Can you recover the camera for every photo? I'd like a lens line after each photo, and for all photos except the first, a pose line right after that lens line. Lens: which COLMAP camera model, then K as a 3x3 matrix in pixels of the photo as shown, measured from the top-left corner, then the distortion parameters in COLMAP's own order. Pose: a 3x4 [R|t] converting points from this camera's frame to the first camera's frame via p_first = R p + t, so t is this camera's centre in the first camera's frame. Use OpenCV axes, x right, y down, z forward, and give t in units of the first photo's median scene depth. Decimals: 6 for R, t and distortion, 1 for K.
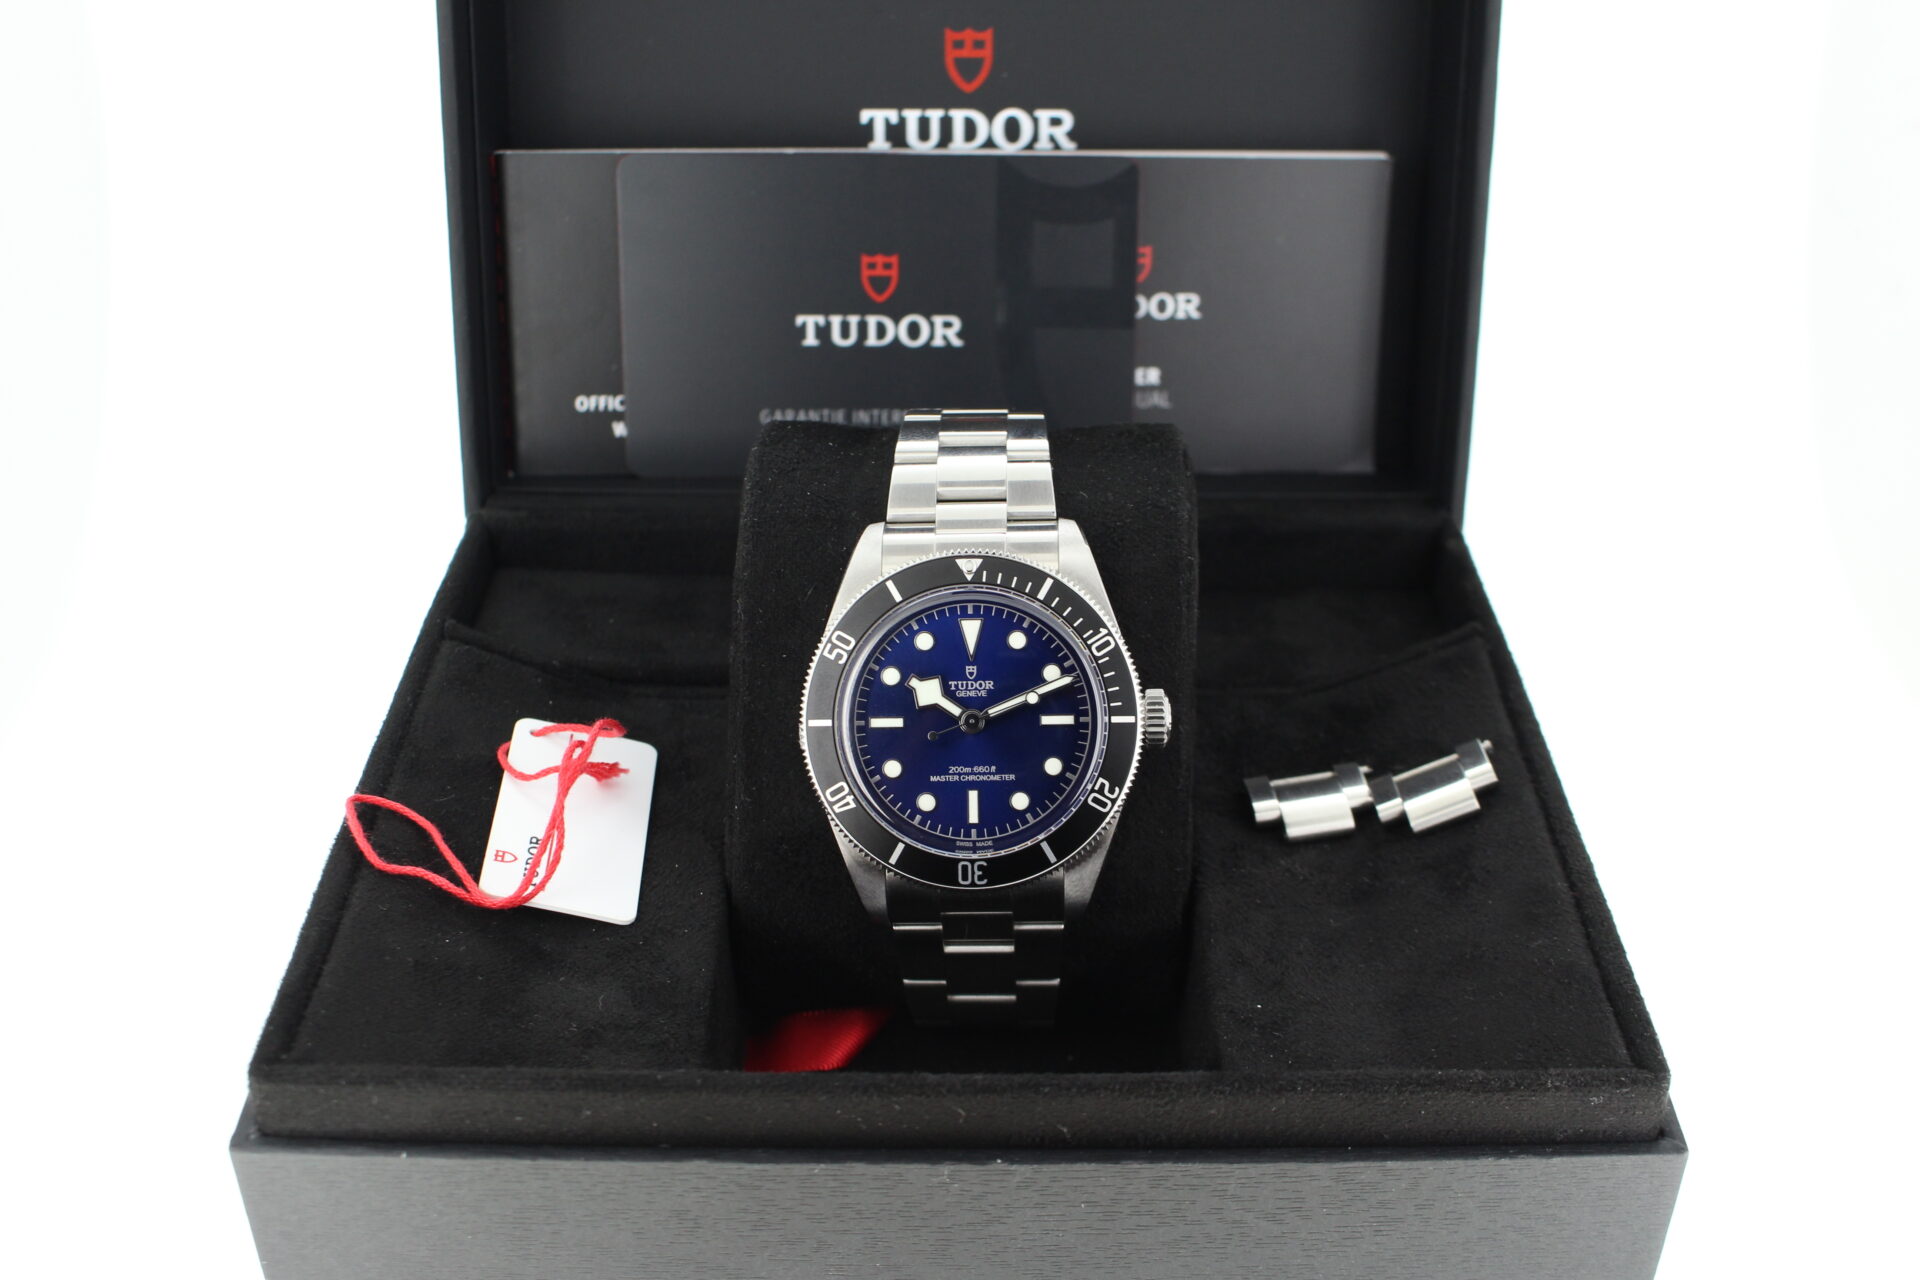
lens RADIAL K [[1412.3, 0, 960.0], [0, 1412.3, 640.0], [0, 0, 1]] dist [-0.038262, 0.000032]
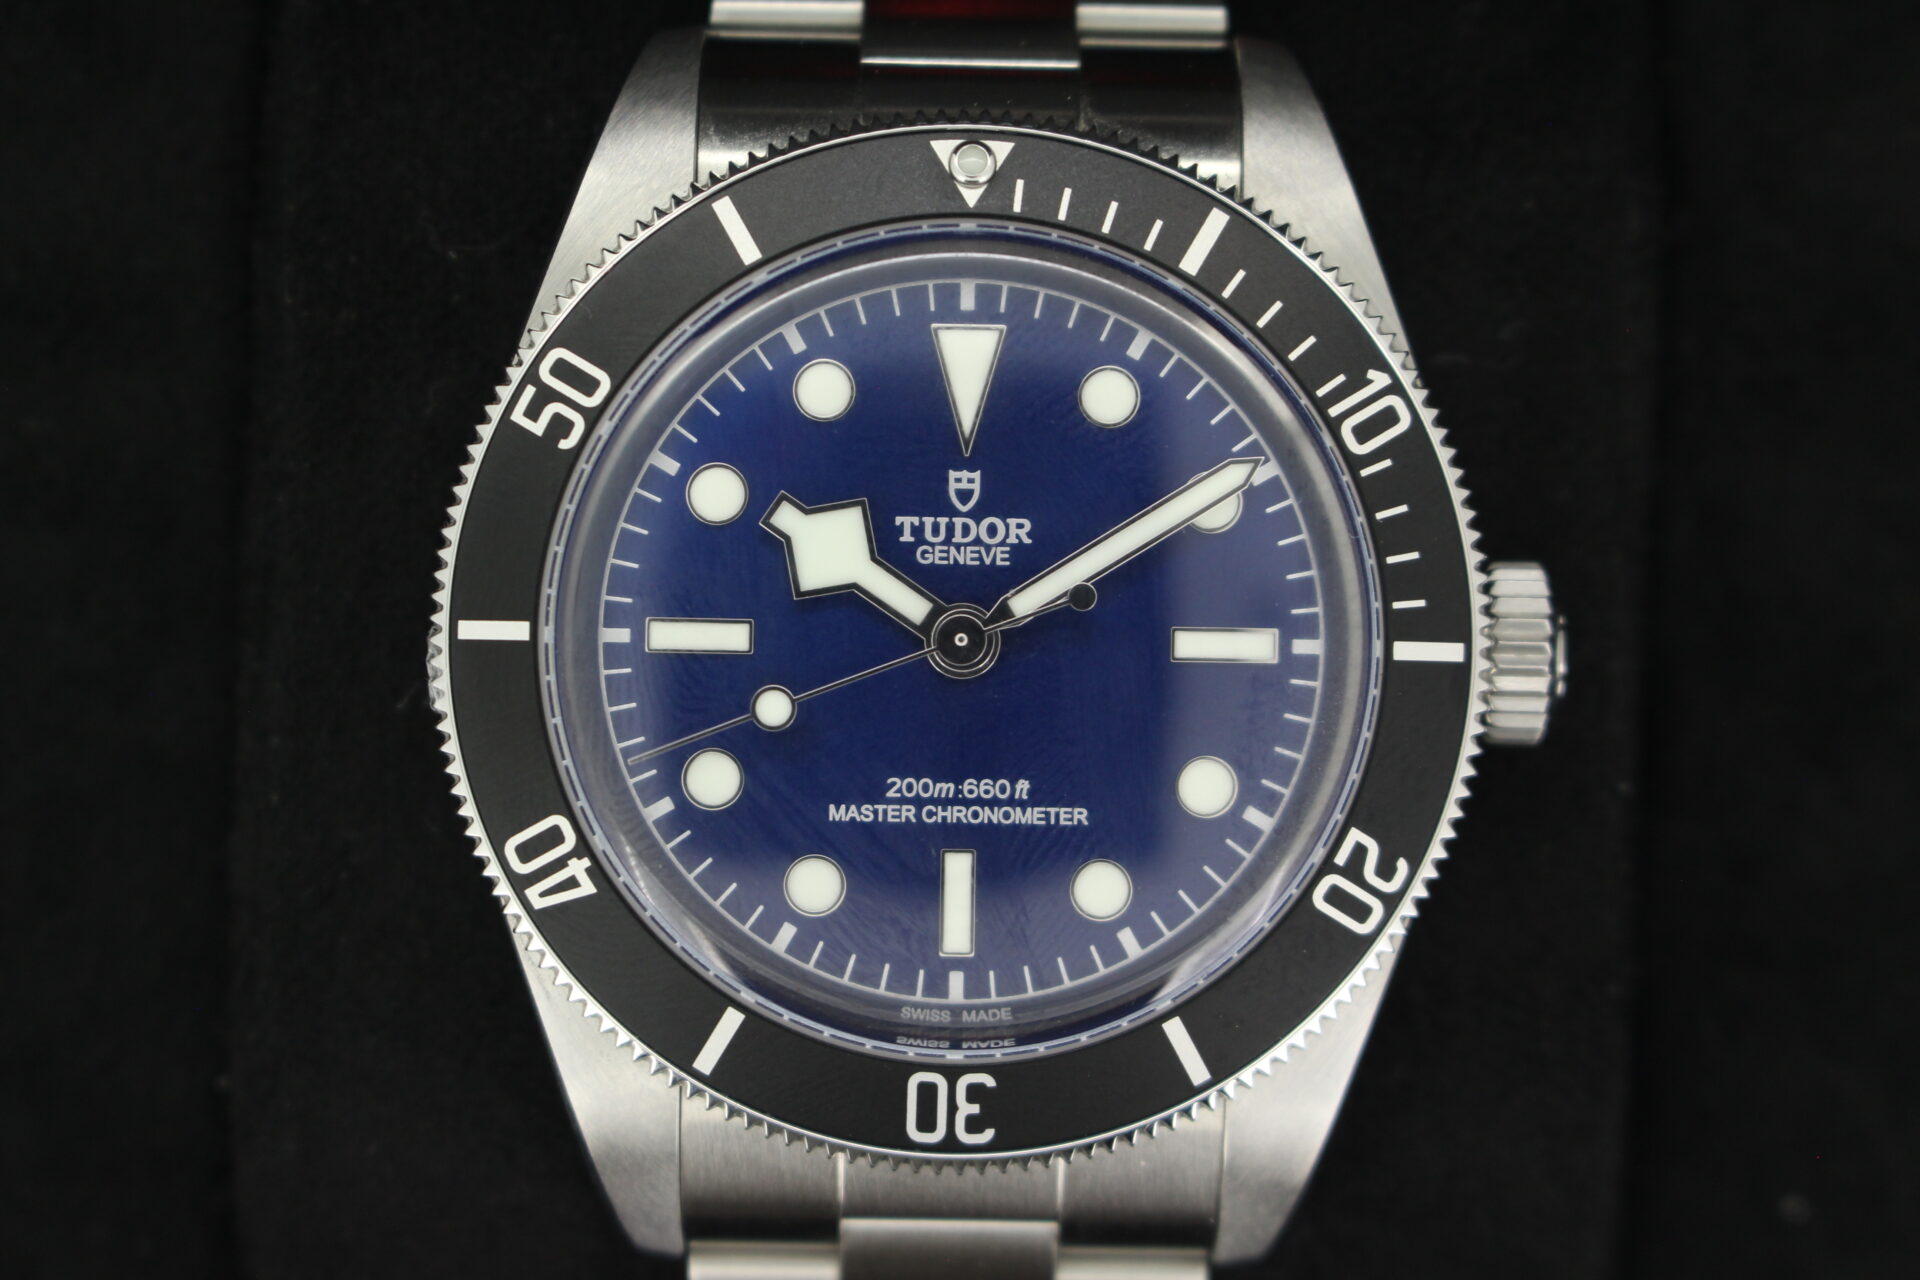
lens RADIAL K [[2896.3, 0, 893.7], [0, 2896.3, 500.9], [0, 0, 1]] dist [-0.035125, -0.032907]
pose [[0.998179, 0.035400, 0.048850, -0.041231], [-0.036876, 0.998880, 0.029660, 0.006119], [-0.047746, -0.031407, 0.998366, 0.336449]]
